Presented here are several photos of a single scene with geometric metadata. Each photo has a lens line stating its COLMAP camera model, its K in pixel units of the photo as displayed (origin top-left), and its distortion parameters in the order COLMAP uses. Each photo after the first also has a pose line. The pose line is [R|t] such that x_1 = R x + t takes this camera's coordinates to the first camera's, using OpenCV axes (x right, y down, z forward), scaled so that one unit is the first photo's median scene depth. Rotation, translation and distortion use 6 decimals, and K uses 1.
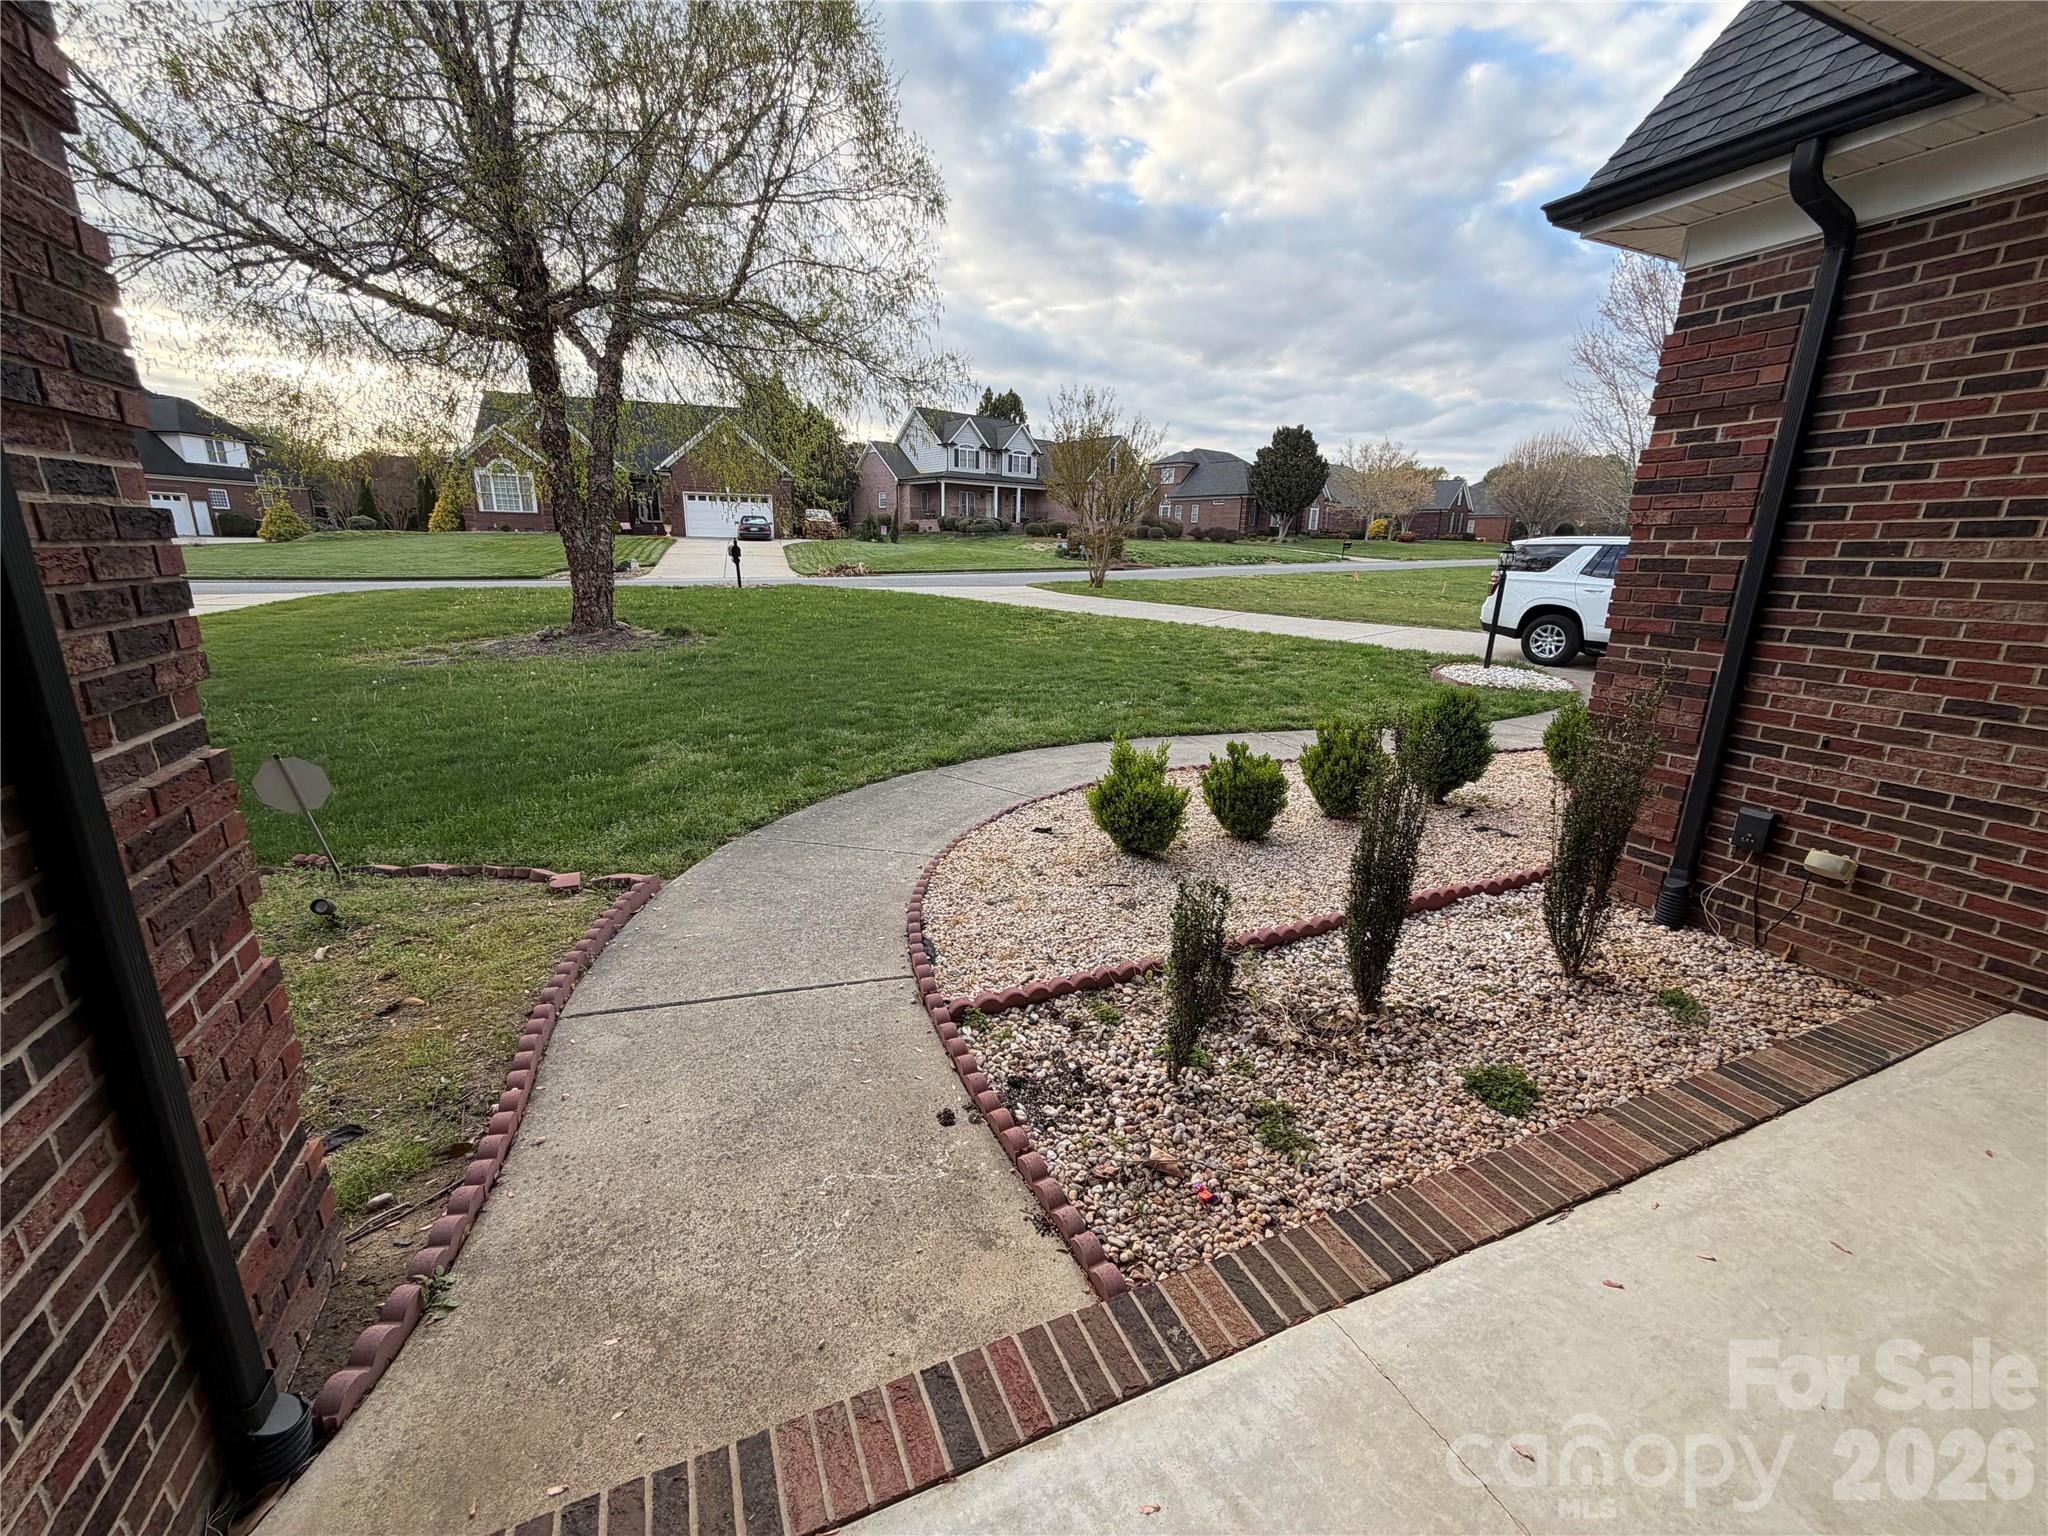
lens RADIAL K [[817.1, 0, 1014.8], [0, 817.1, 769.1], [0, 0, 1]] dist [-0.001347, 0.000272]
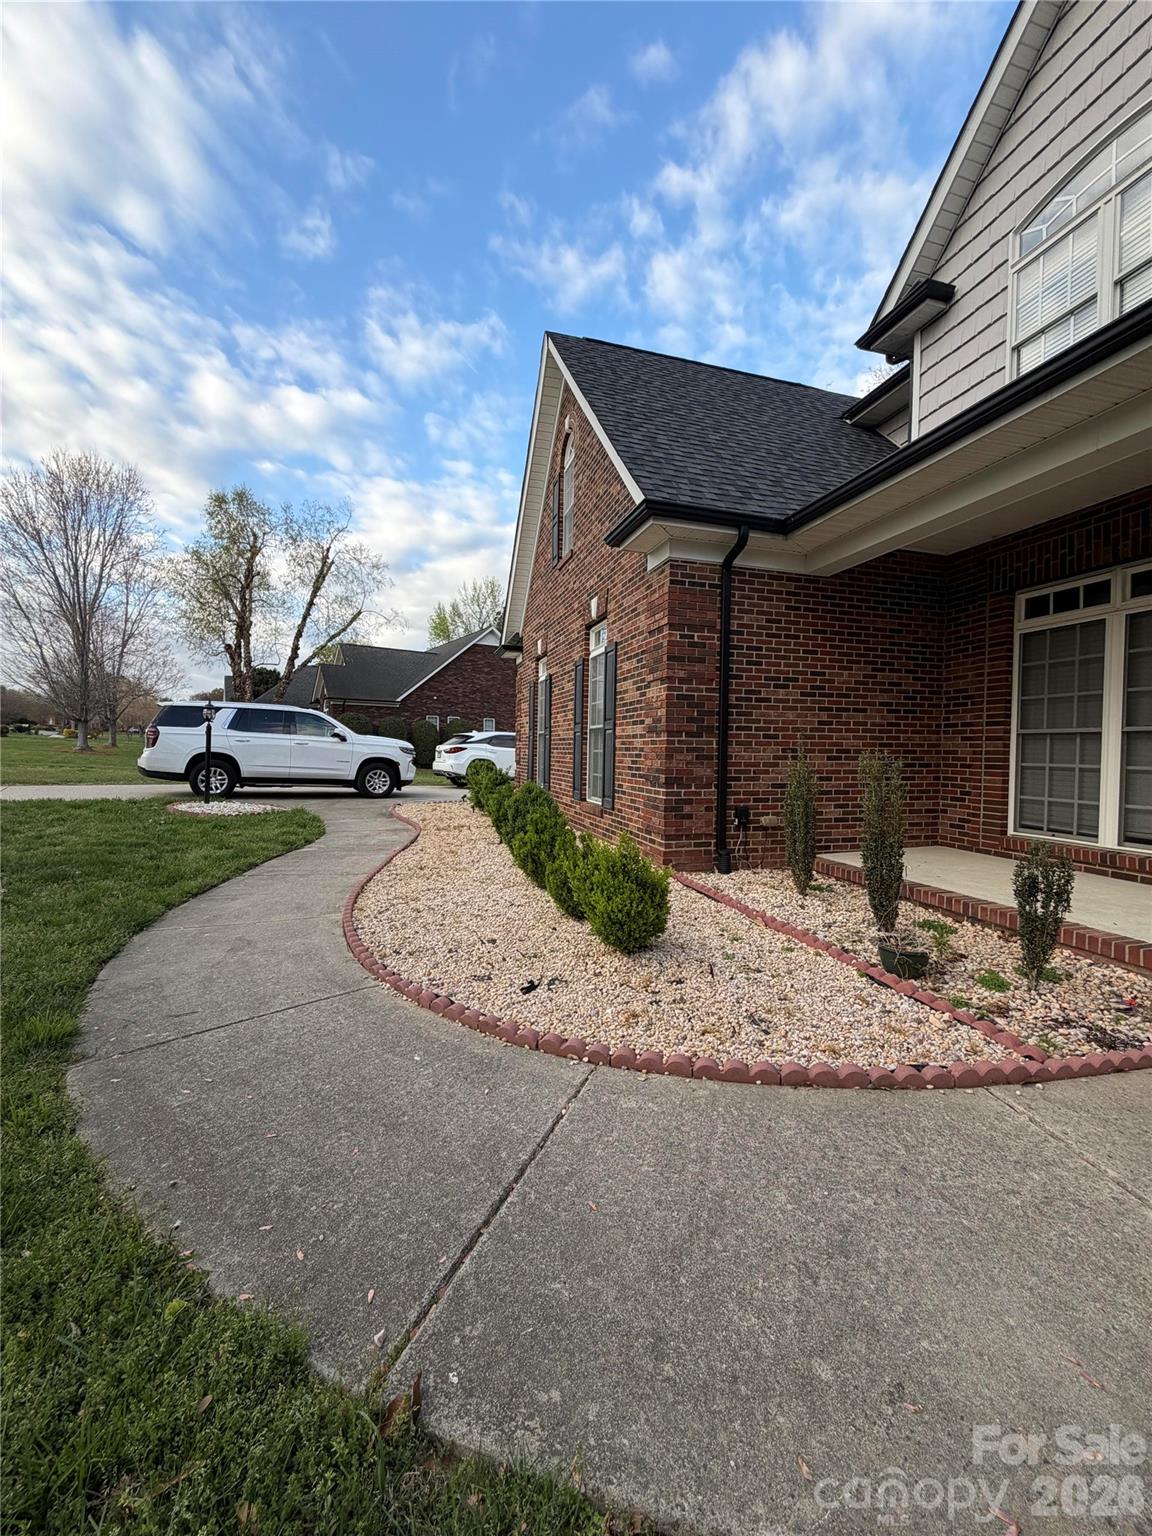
lens RADIAL K [[612.8, 0, 573.6], [0, 612.8, 761.2], [0, 0, 1]] dist [-0.001347, 0.000272]
pose [[0.122314, -0.034434, 0.991894, -0.699179], [0.245610, 0.969363, 0.003365, -0.166326], [-0.961621, 0.243208, 0.127024, 1.078492]]
